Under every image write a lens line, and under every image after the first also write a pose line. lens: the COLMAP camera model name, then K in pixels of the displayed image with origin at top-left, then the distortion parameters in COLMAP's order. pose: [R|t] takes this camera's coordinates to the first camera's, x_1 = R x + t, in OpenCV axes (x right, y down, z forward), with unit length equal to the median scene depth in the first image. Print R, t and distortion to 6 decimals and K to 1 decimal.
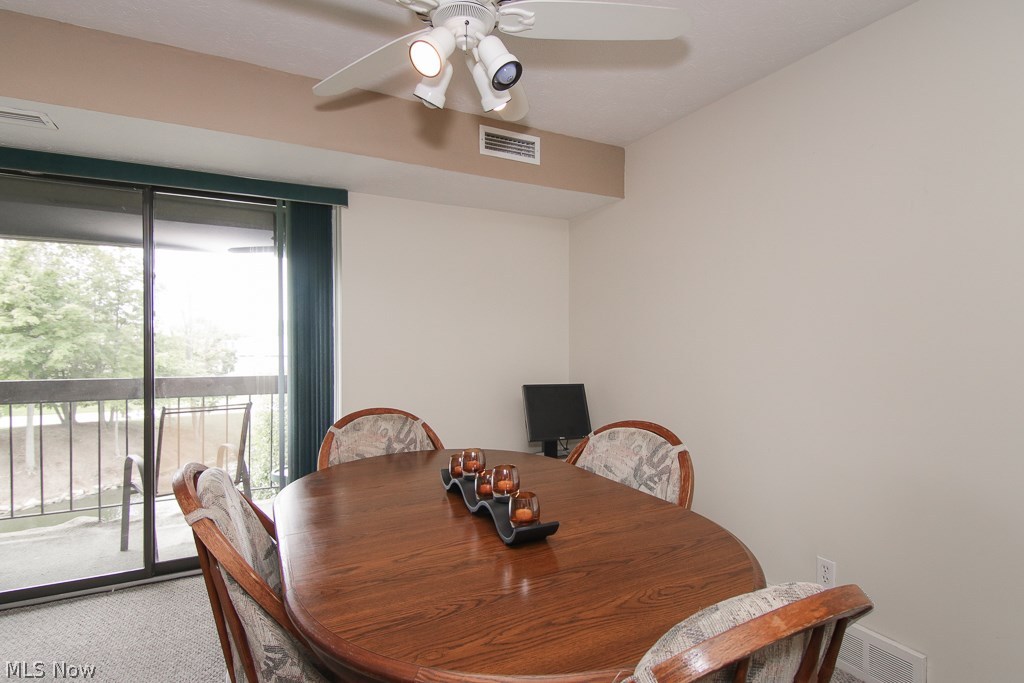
lens RADIAL K [[562.3, 0, 518.5], [0, 562.3, 346.3], [0, 0, 1]] dist [0.011284, -0.002581]
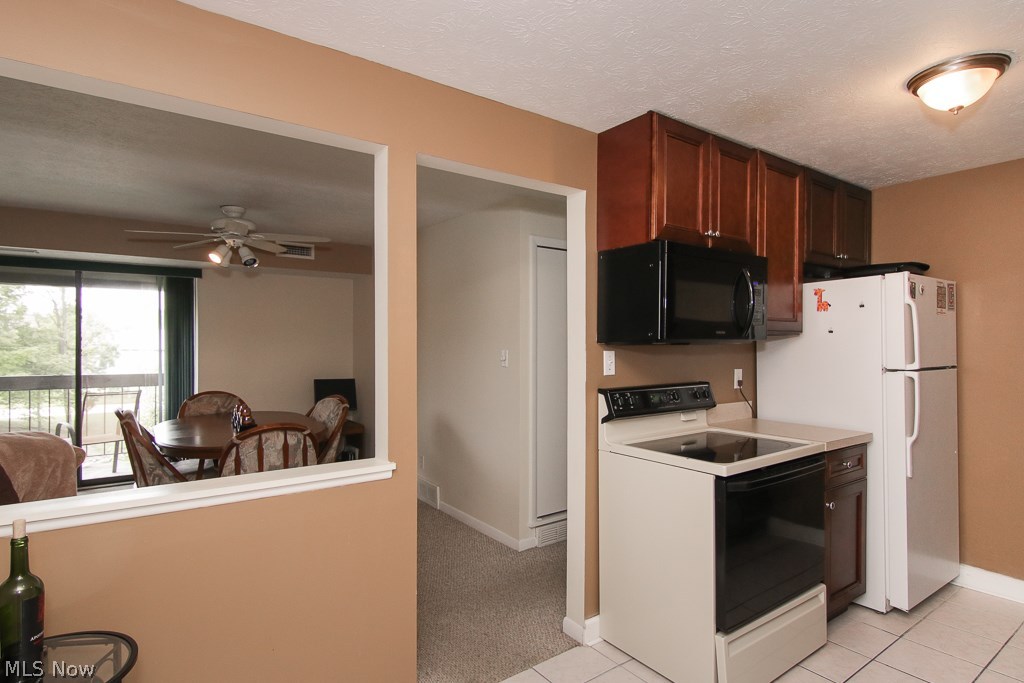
lens RADIAL K [[582.8, 0, 539.1], [0, 582.8, 344.0], [0, 0, 1]] dist [0.008544, -0.005701]
pose [[0.986798, 0.007723, 0.161773, 0.461901], [-0.008592, 0.999952, 0.004674, -0.062236], [-0.161729, -0.006002, 0.986817, -1.016410]]
